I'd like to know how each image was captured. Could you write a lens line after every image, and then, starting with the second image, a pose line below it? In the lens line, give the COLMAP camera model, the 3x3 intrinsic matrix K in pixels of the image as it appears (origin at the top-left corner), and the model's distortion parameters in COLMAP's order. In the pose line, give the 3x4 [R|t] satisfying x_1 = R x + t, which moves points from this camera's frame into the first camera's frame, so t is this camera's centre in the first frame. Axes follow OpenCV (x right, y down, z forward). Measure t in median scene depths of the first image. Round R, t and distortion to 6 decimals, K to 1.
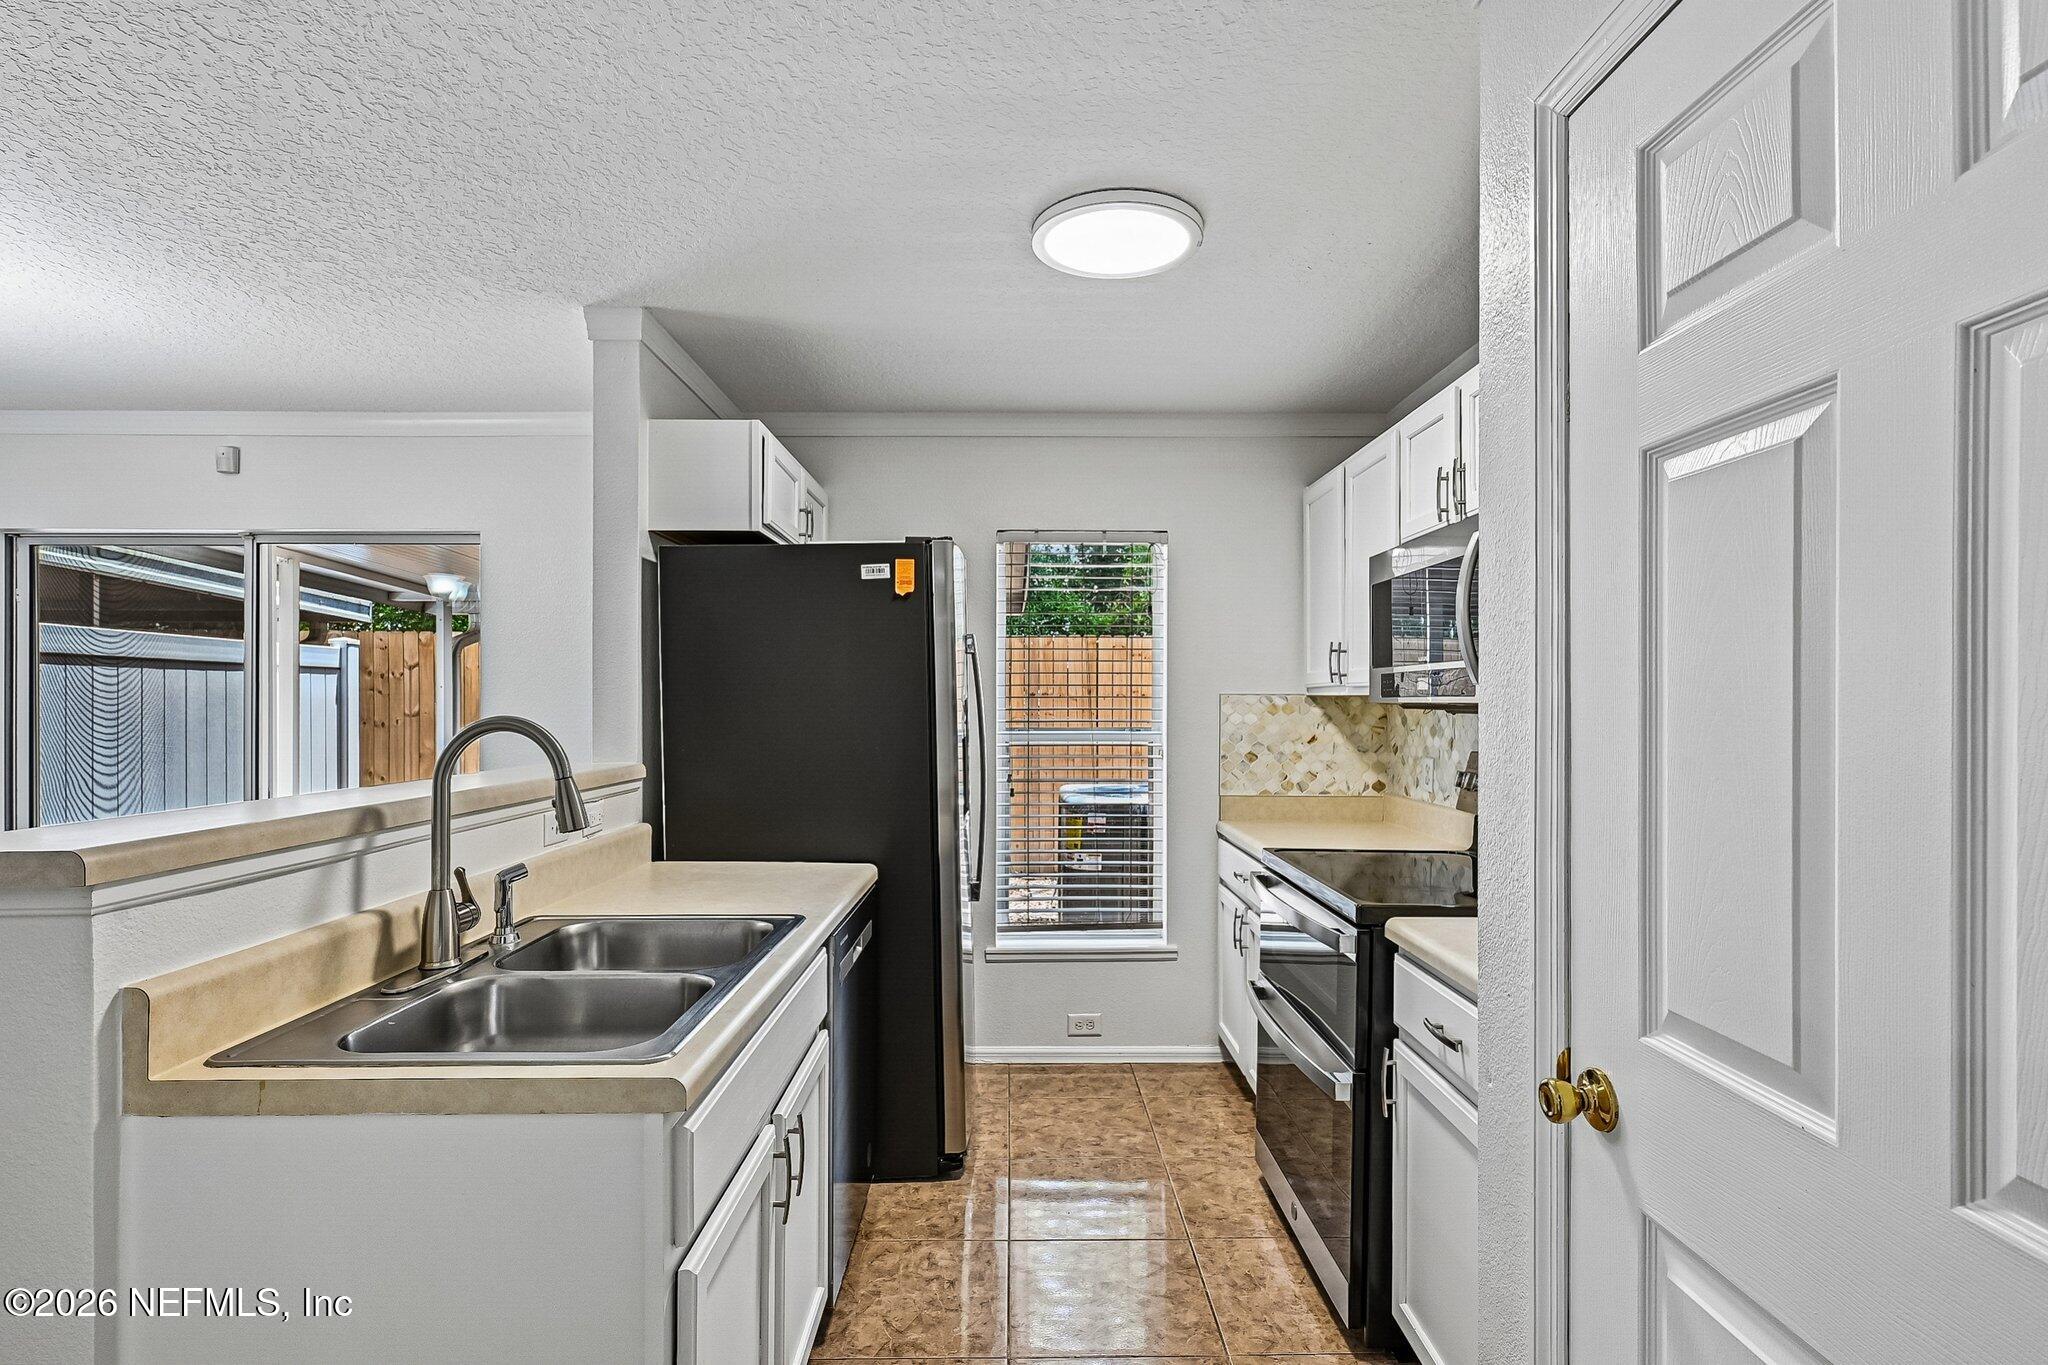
lens RADIAL K [[1011.3, 0, 1040.5], [0, 1011.3, 693.1], [0, 0, 1]] dist [-0.000160, -0.001505]
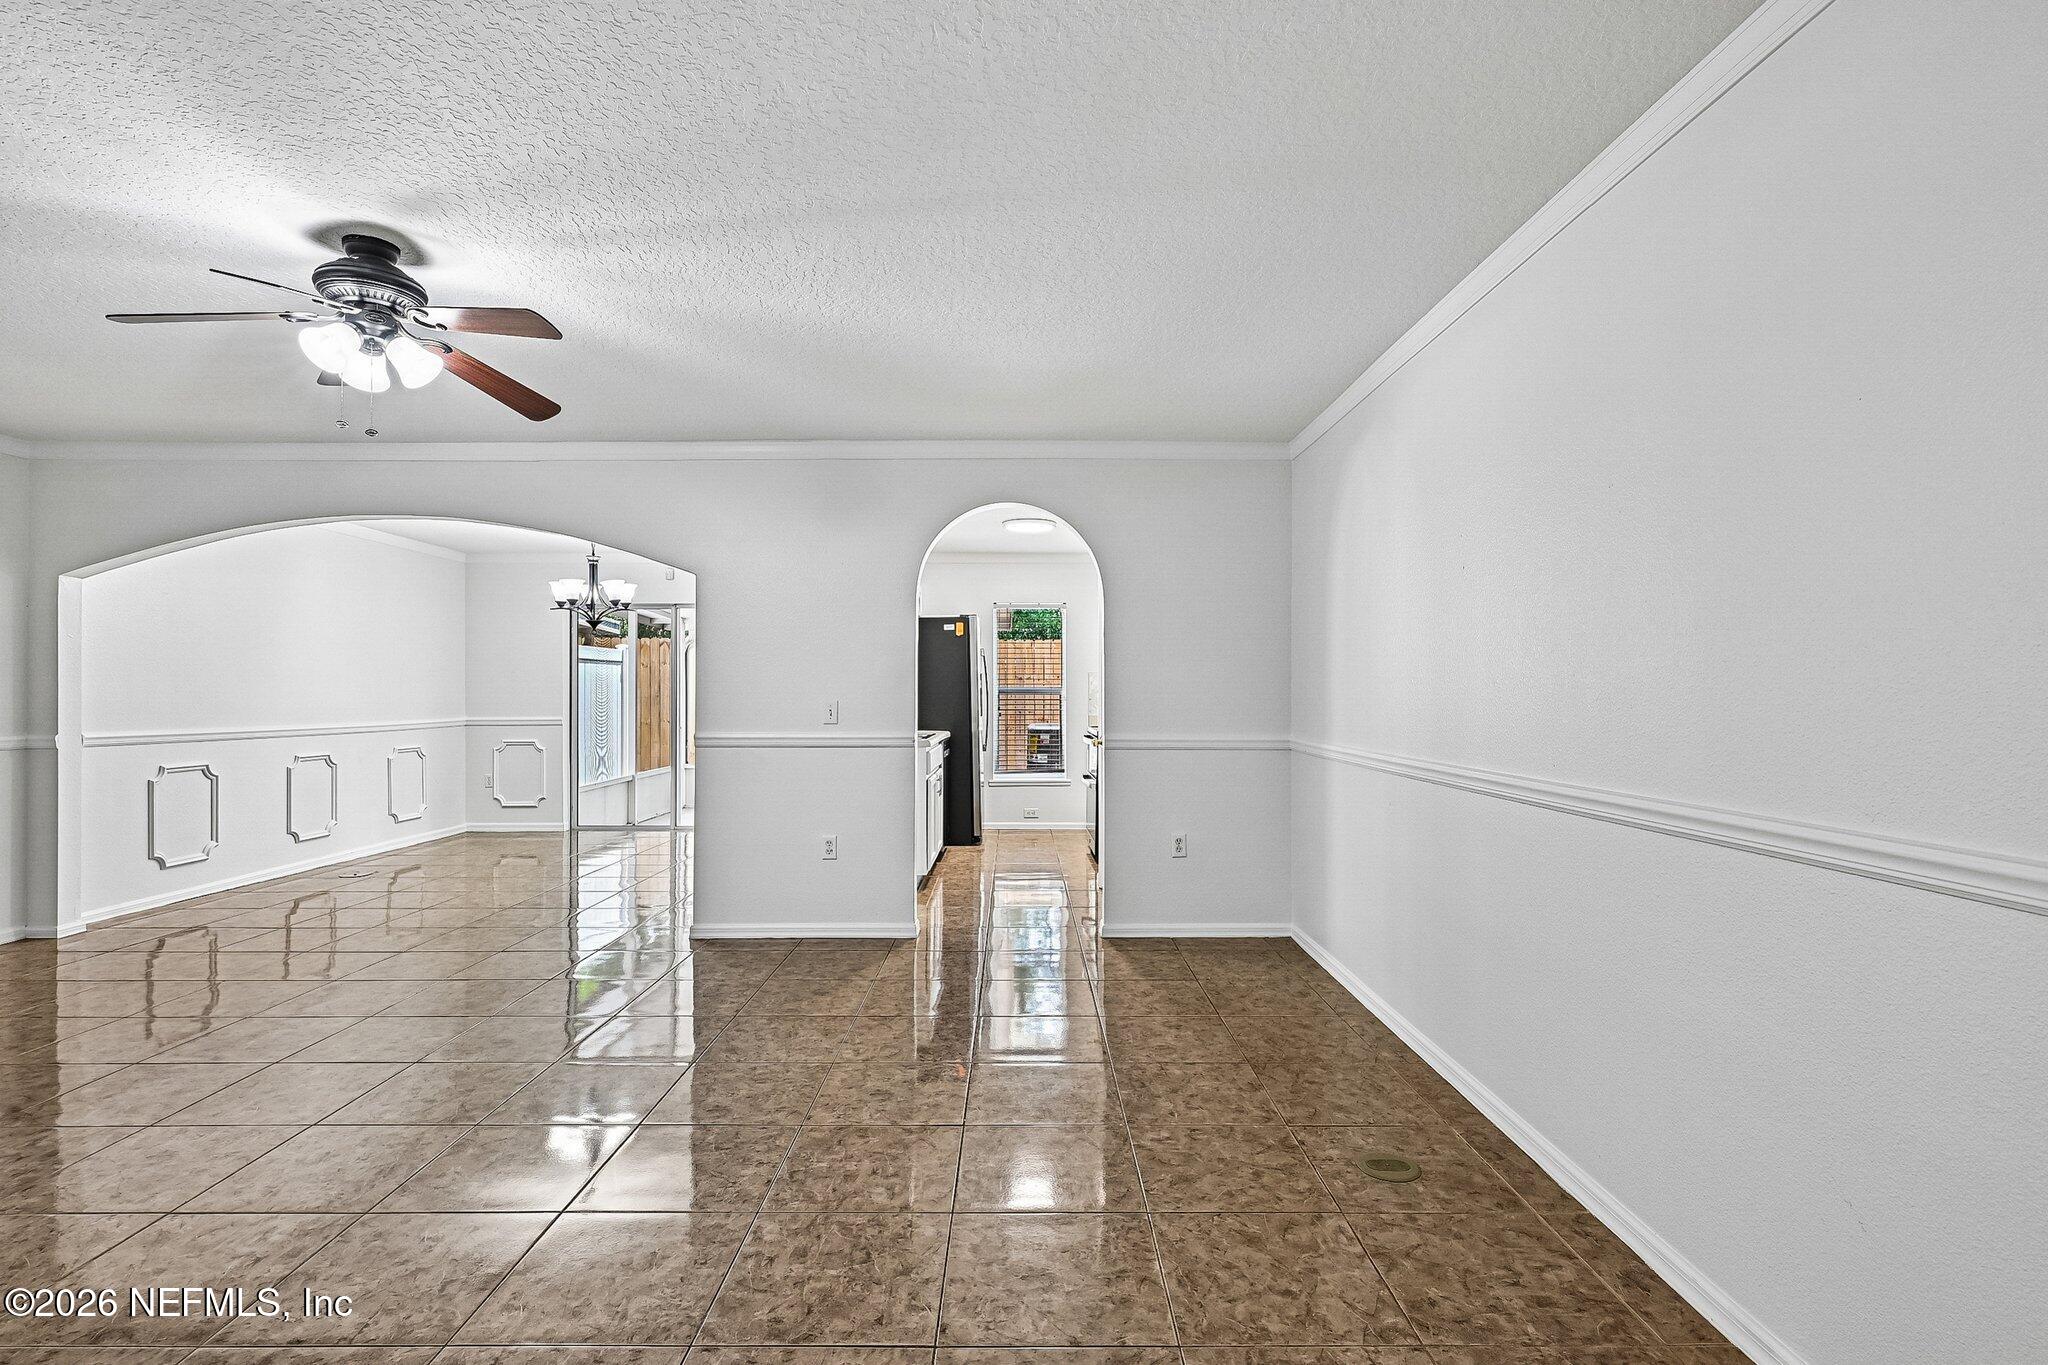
lens RADIAL K [[968.2, 0, 1038.4], [0, 968.2, 687.2], [0, 0, 1]] dist [-0.001580, -0.000049]
pose [[0.999969, -0.000954, -0.007791, 0.104905], [0.000984, 0.999992, 0.003848, 0.036017], [0.007787, -0.003855, 0.999962, -1.681792]]
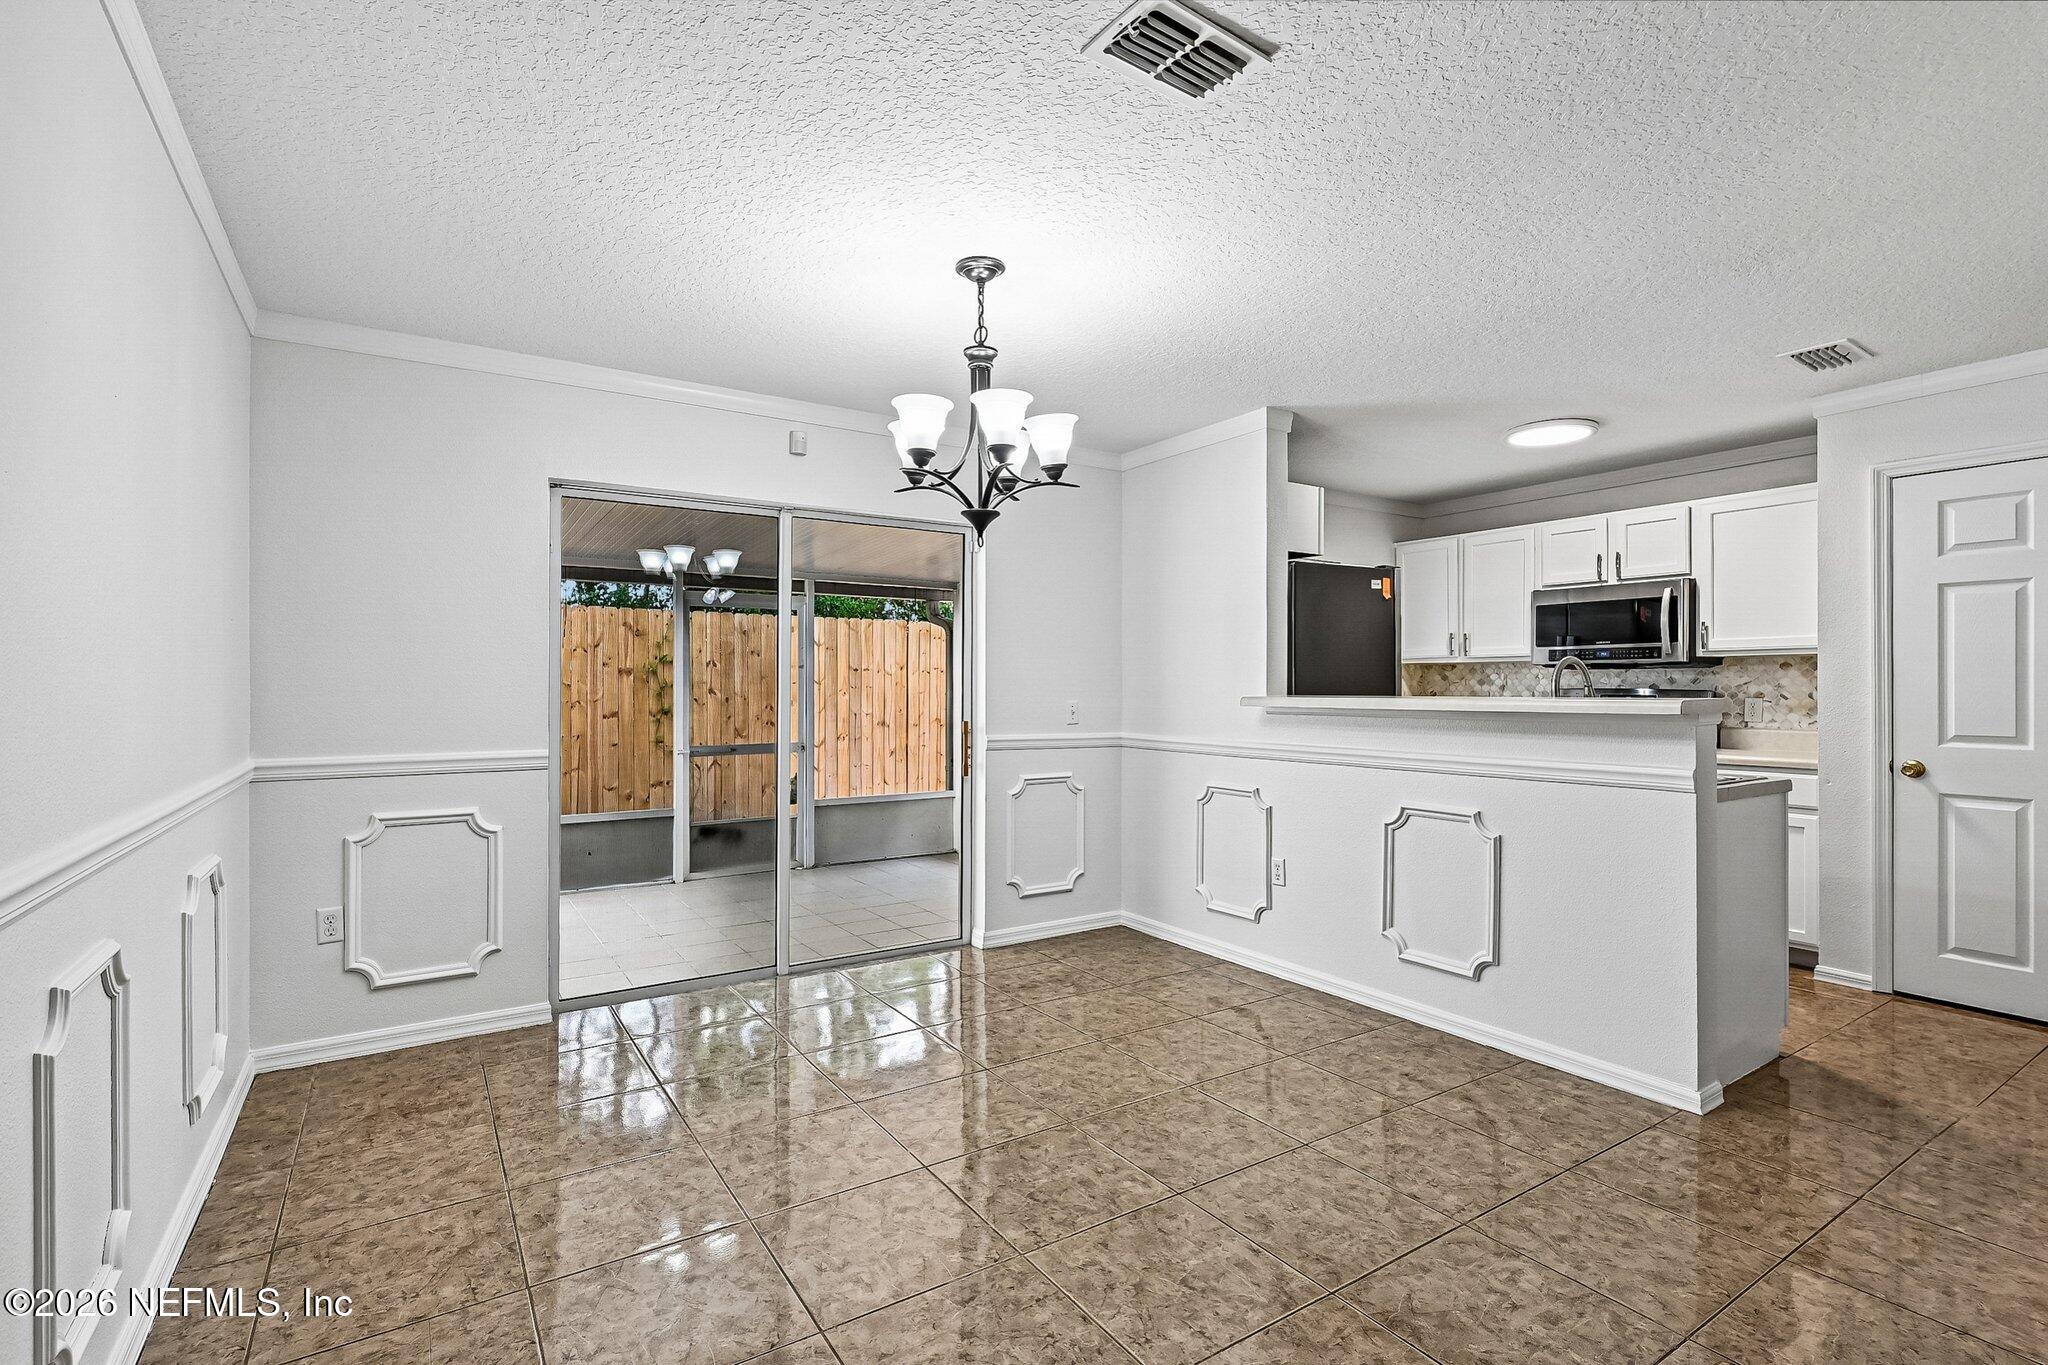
lens RADIAL K [[931.5, 0, 1030.0], [0, 931.5, 685.6], [0, 0, 1]] dist [-0.003897, 0.001428]
pose [[0.847988, -0.000600, 0.530015, -1.514530], [-0.002399, 0.999985, 0.004971, 0.046569], [-0.530010, -0.005487, 0.847974, -0.044292]]
